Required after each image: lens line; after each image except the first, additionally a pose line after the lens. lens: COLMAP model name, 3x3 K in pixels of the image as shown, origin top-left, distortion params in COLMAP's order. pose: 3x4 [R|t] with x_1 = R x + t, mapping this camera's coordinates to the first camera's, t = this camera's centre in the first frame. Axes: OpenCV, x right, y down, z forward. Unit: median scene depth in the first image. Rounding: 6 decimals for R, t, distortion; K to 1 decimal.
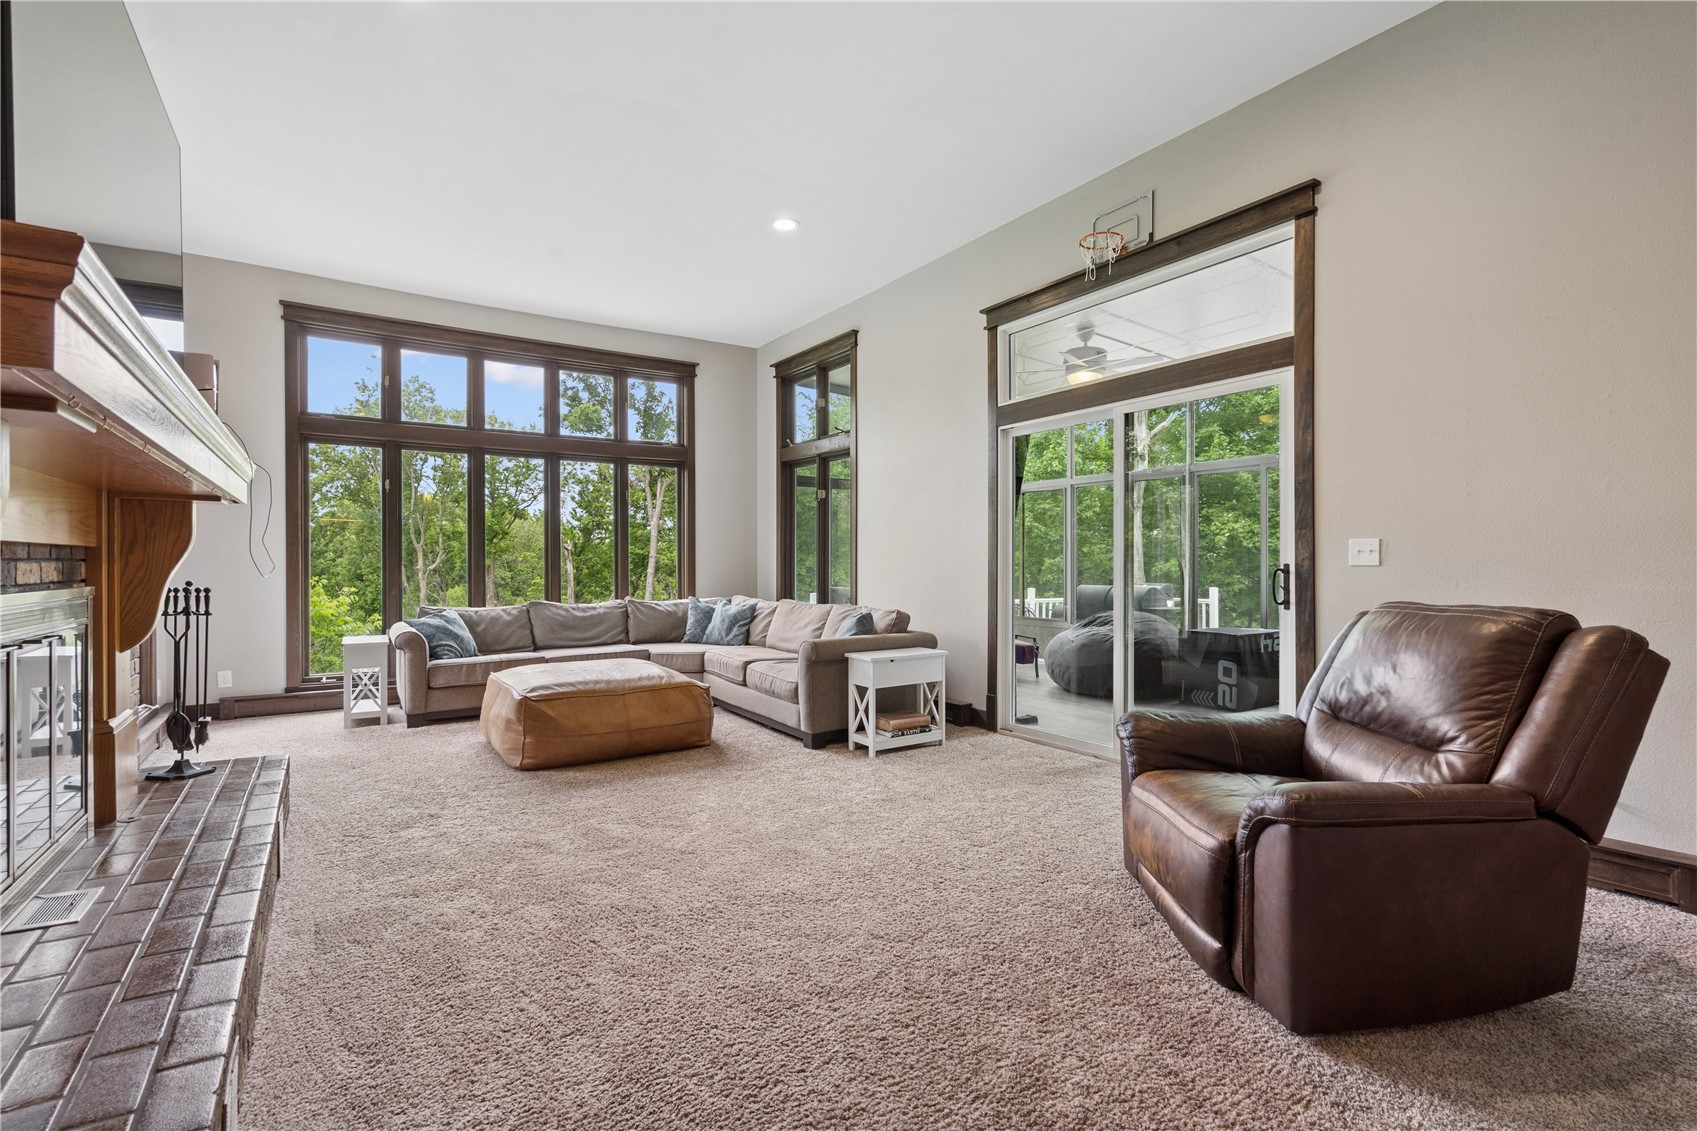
lens RADIAL K [[772.6, 0, 848.5], [0, 772.6, 565.5], [0, 0, 1]] dist [-0.002201, 0.000030]
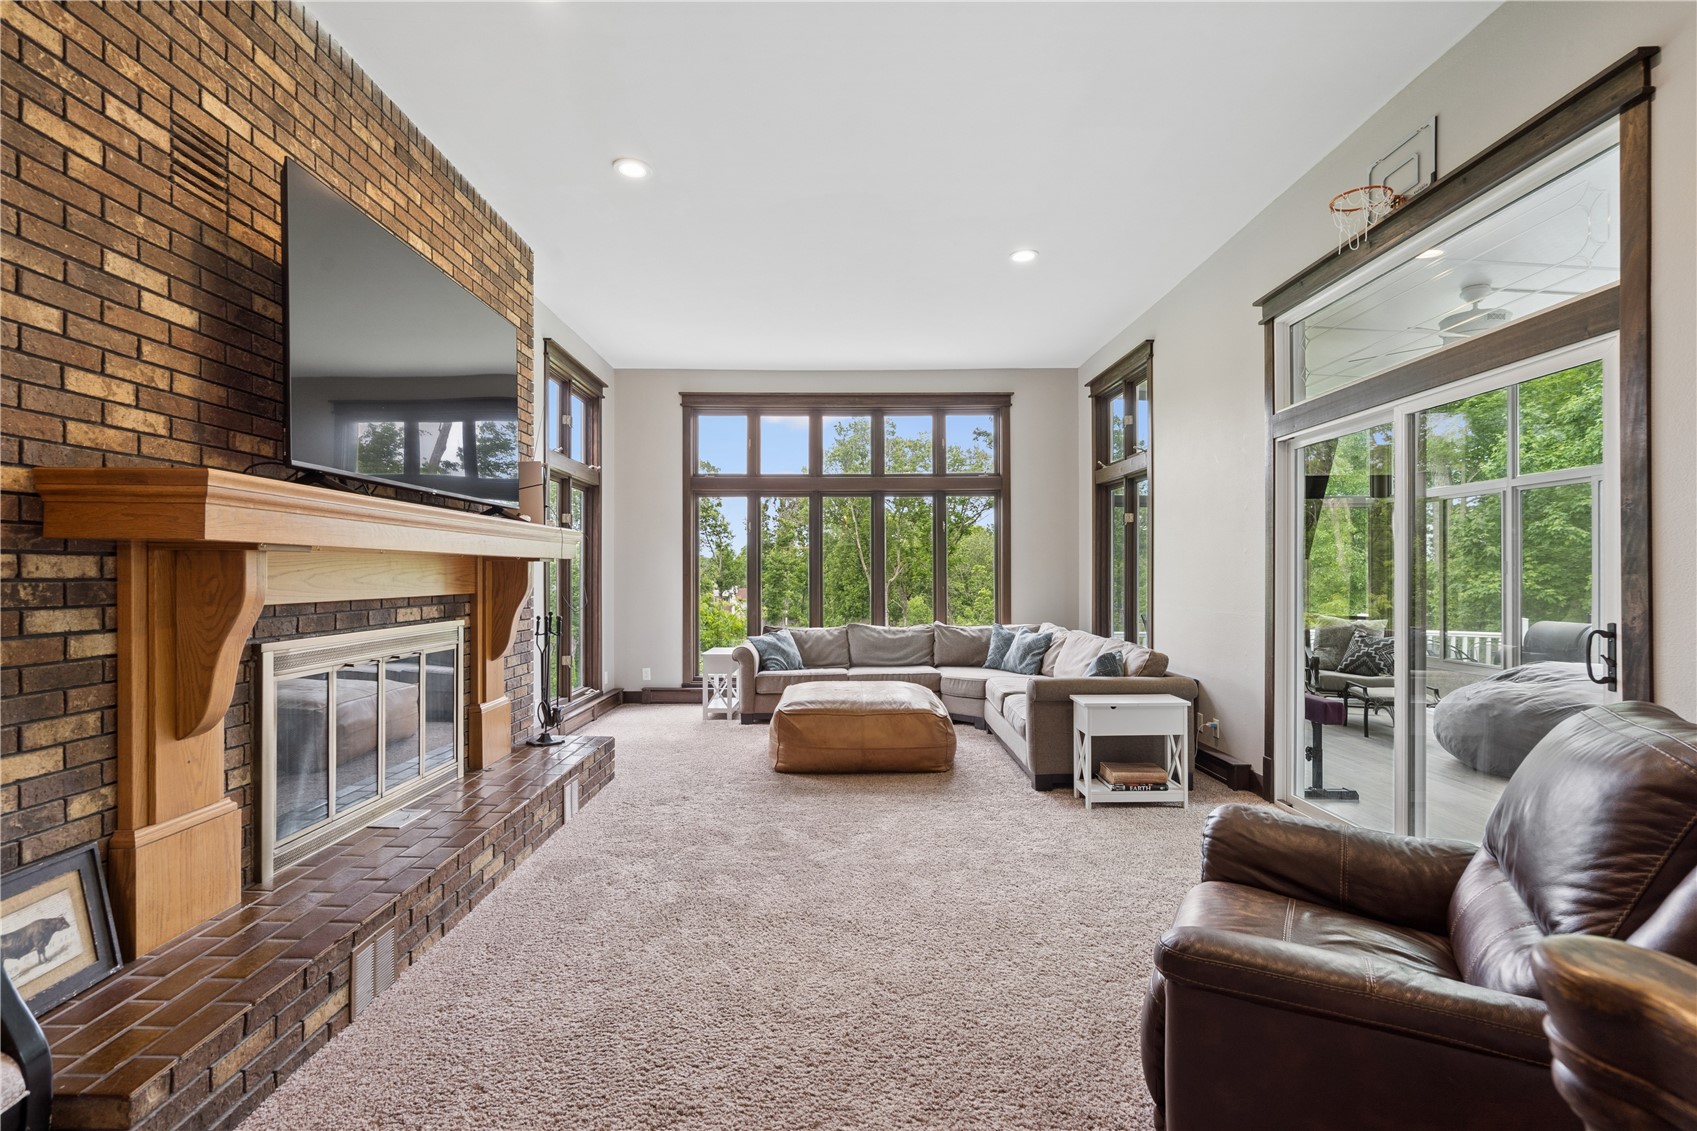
lens RADIAL K [[771.5, 0, 848.5], [0, 771.5, 576.3], [0, 0, 1]] dist [-0.001777, -0.000525]
pose [[0.839037, 0.000903, -0.544073, 0.276172], [-0.000811, 1.000000, 0.000409, -0.032101], [0.544074, 0.000098, 0.839038, 0.051709]]
